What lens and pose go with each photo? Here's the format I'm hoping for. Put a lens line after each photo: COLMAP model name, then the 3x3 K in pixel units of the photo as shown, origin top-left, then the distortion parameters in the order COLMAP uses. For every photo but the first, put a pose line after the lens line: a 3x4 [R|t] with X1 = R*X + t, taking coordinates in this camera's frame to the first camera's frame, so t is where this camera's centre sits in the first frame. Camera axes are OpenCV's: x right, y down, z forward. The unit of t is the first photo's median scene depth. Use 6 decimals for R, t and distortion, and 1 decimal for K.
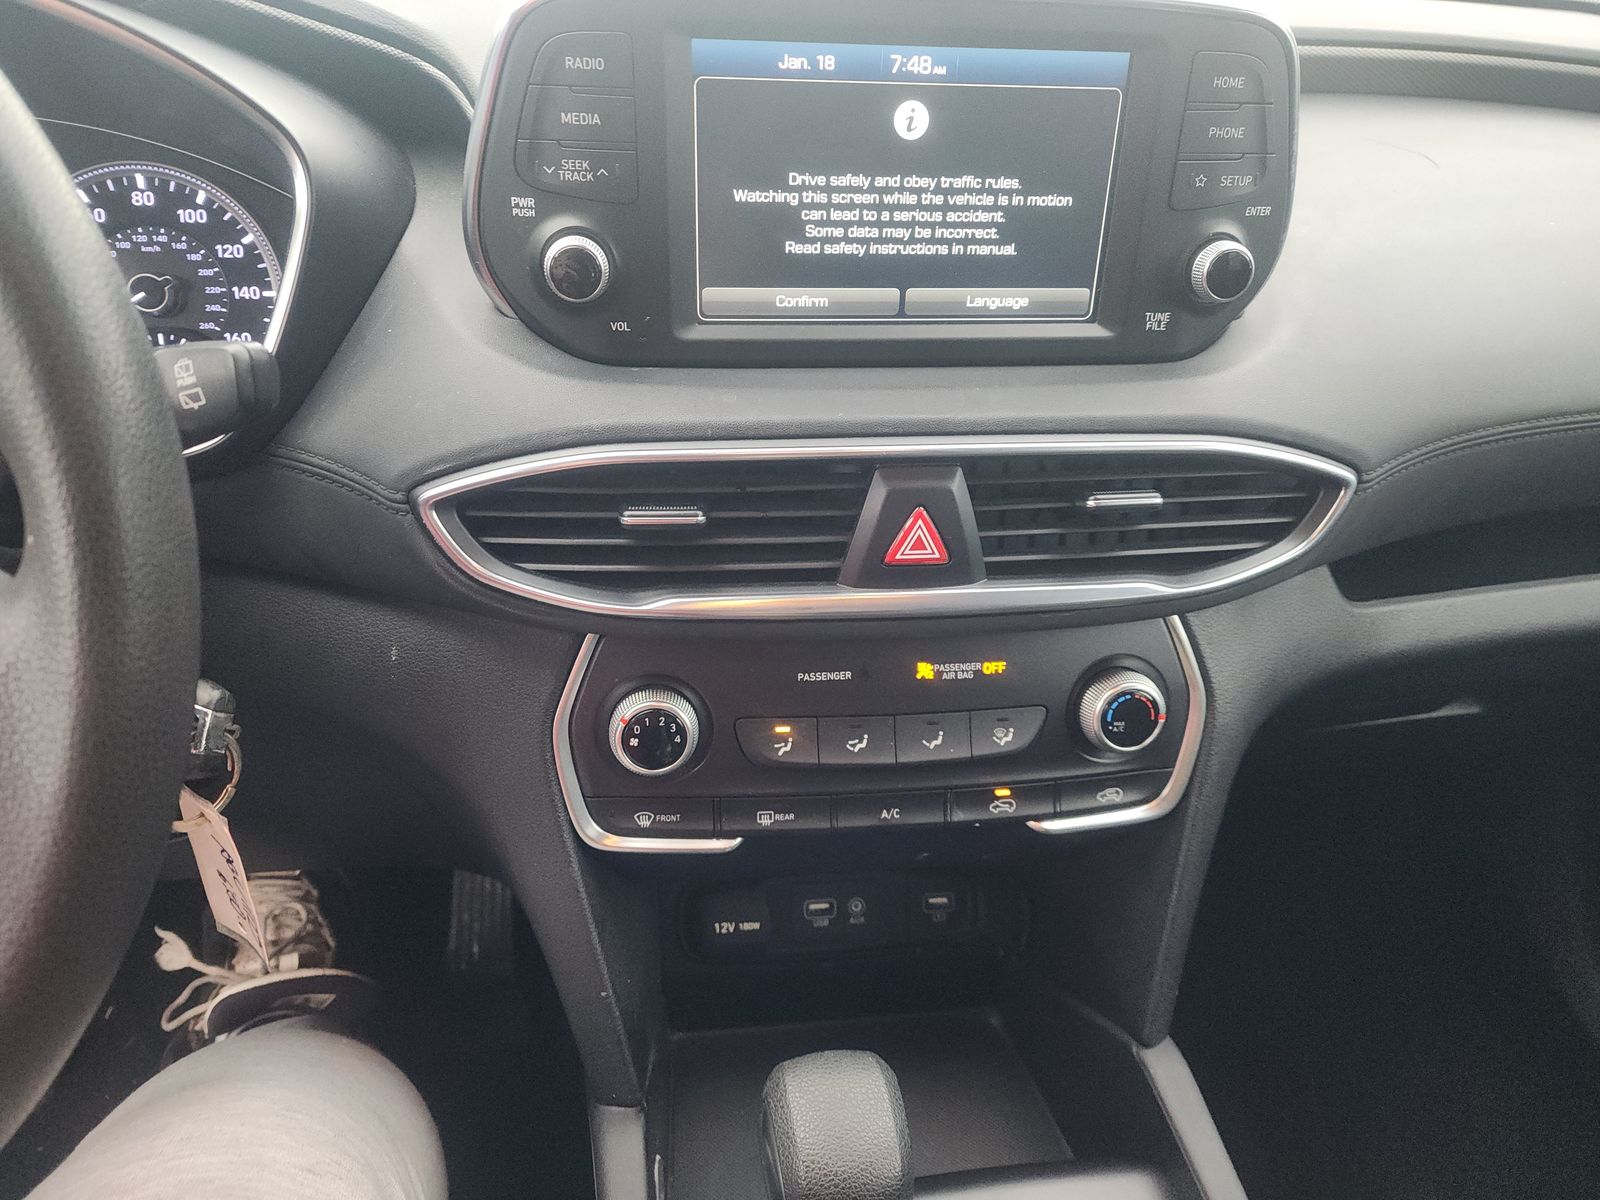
lens RADIAL K [[1060.6, 0, 798.8], [0, 1060.6, 637.3], [0, 0, 1]] dist [0.051700, -0.043216]
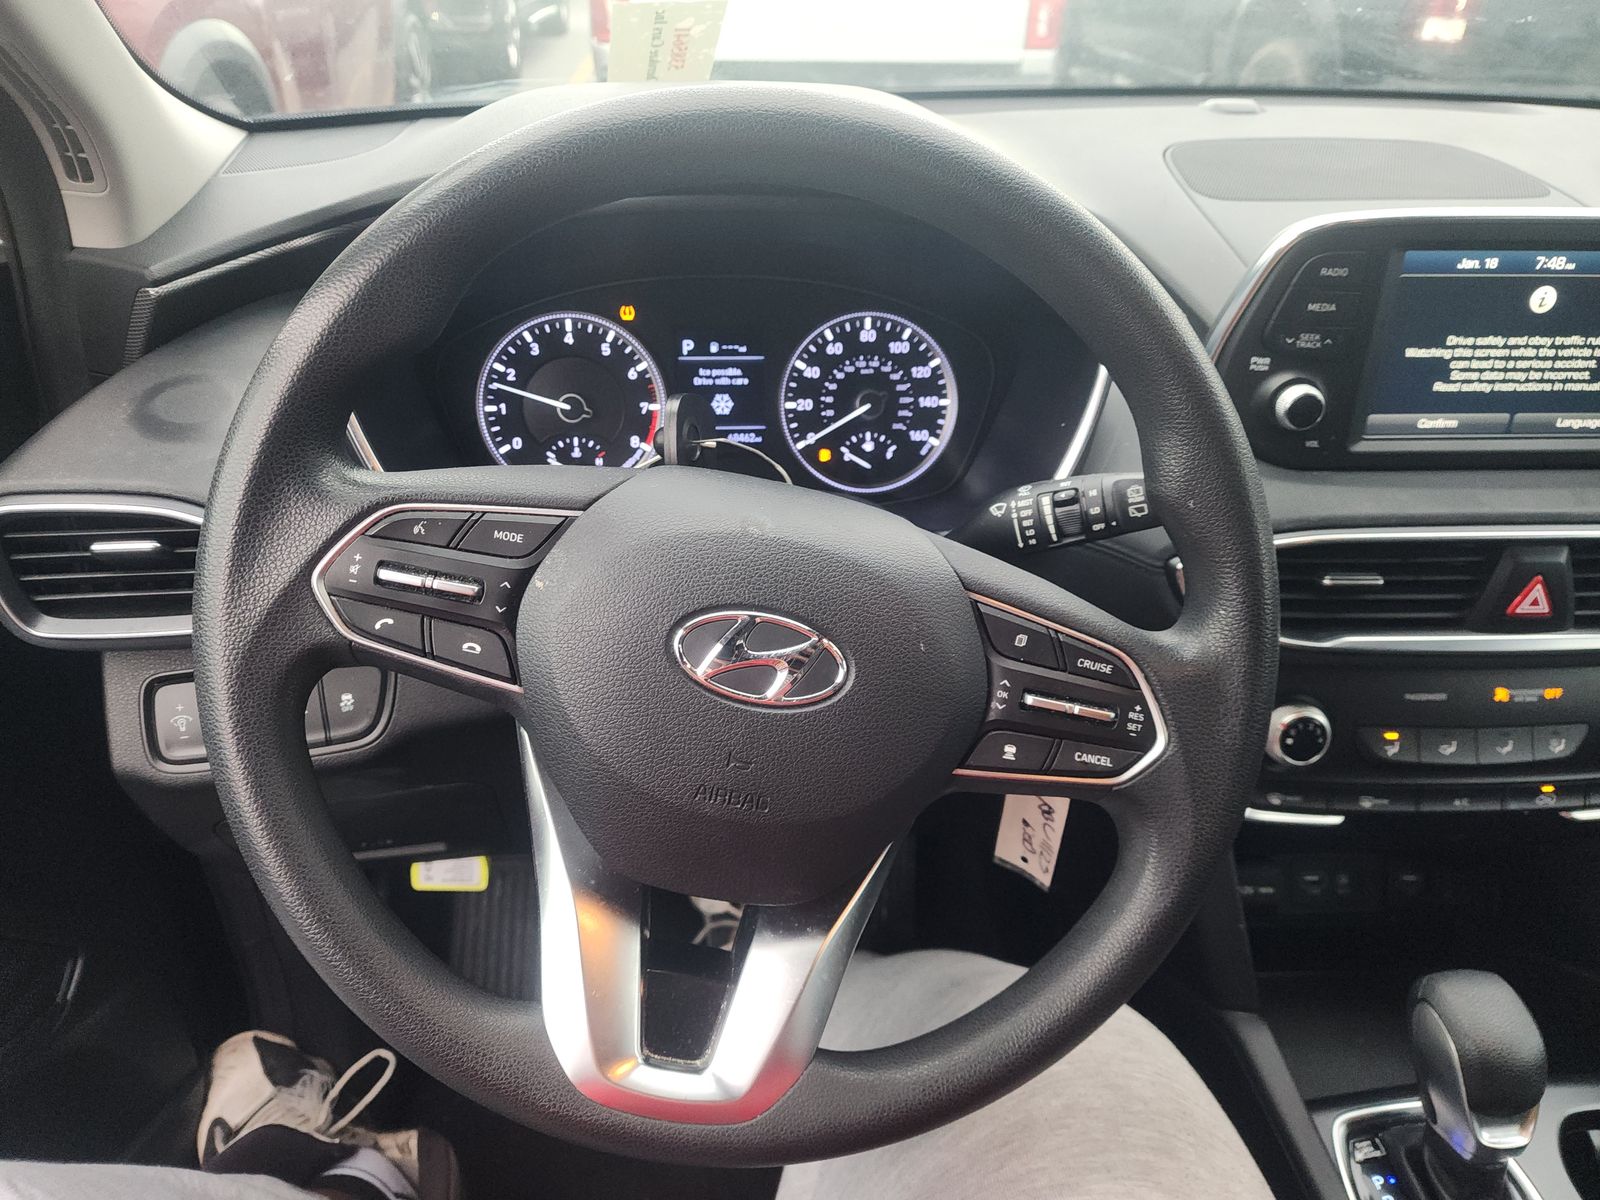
lens RADIAL K [[1060.6, 0, 802.7], [0, 1060.6, 626.9], [0, 0, 1]] dist [0.051700, -0.043216]
pose [[0.997046, 0.021013, -0.073881, -0.659286], [-0.022221, 0.999632, -0.015557, -0.012642], [0.073527, 0.017153, 0.997146, -0.408626]]
